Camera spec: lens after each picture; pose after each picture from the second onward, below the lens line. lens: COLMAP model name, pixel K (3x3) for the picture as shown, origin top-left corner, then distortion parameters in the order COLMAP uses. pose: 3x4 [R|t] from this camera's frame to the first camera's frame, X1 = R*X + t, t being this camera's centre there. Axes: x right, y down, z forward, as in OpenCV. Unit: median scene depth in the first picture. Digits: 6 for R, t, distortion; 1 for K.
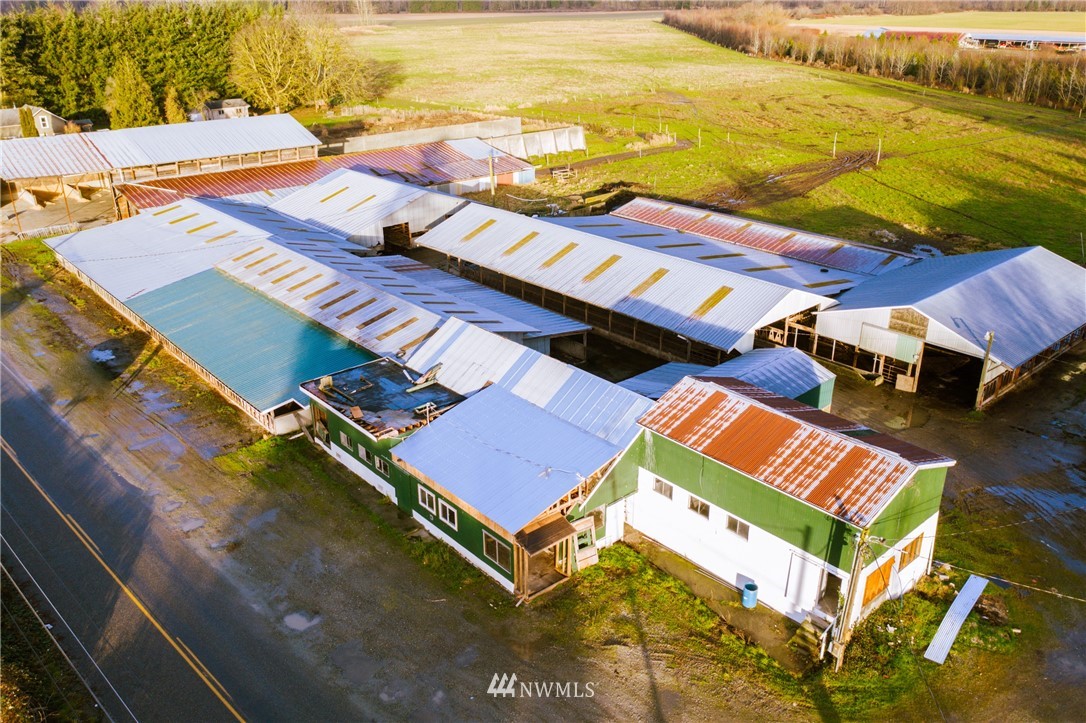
lens RADIAL K [[857.2, 0, 543.0], [0, 857.2, 361.5], [0, 0, 1]] dist [-0.007865, 0.008853]
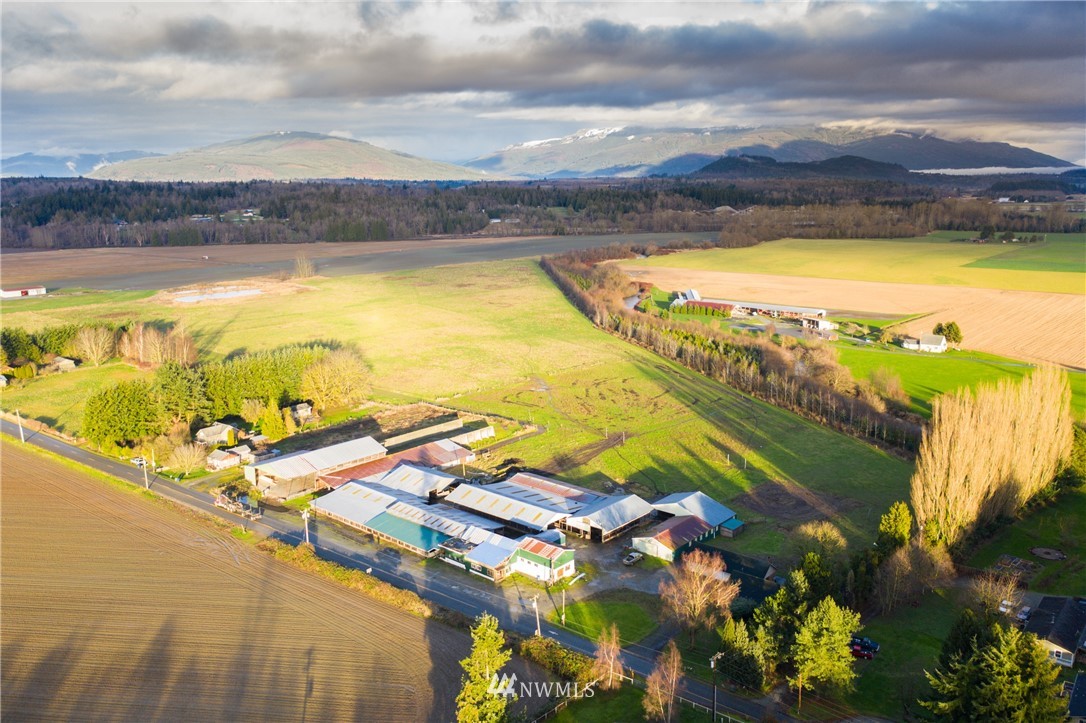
lens RADIAL K [[863.0, 0, 542.4], [0, 863.0, 384.6], [0, 0, 1]] dist [-0.006364, 0.002053]
pose [[0.992226, -0.030444, 0.120666, -0.207949], [0.051386, 0.983324, -0.174454, 0.017796], [-0.113342, 0.179299, 0.977244, -2.684190]]
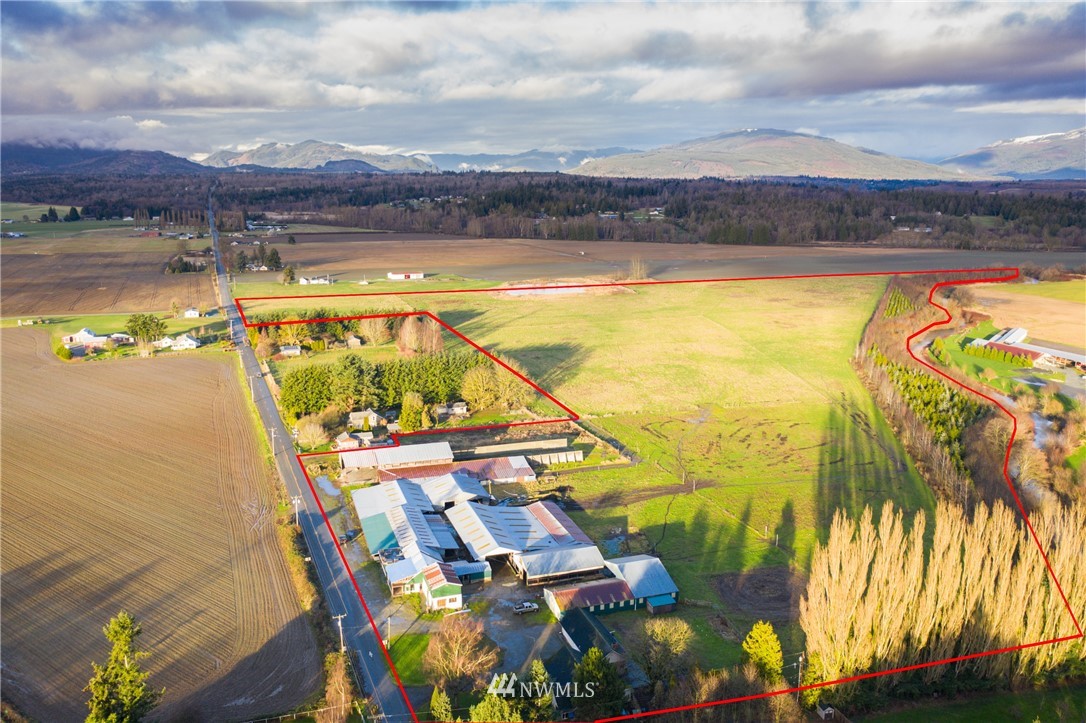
lens RADIAL K [[857.2, 0, 543.0], [0, 857.2, 361.5], [0, 0, 1]] dist [-0.007865, 0.008853]
pose [[0.924690, 0.091588, -0.369541, 1.734091], [-0.162411, 0.972779, -0.165301, -0.277298], [0.344342, 0.212870, 0.914393, -2.537613]]
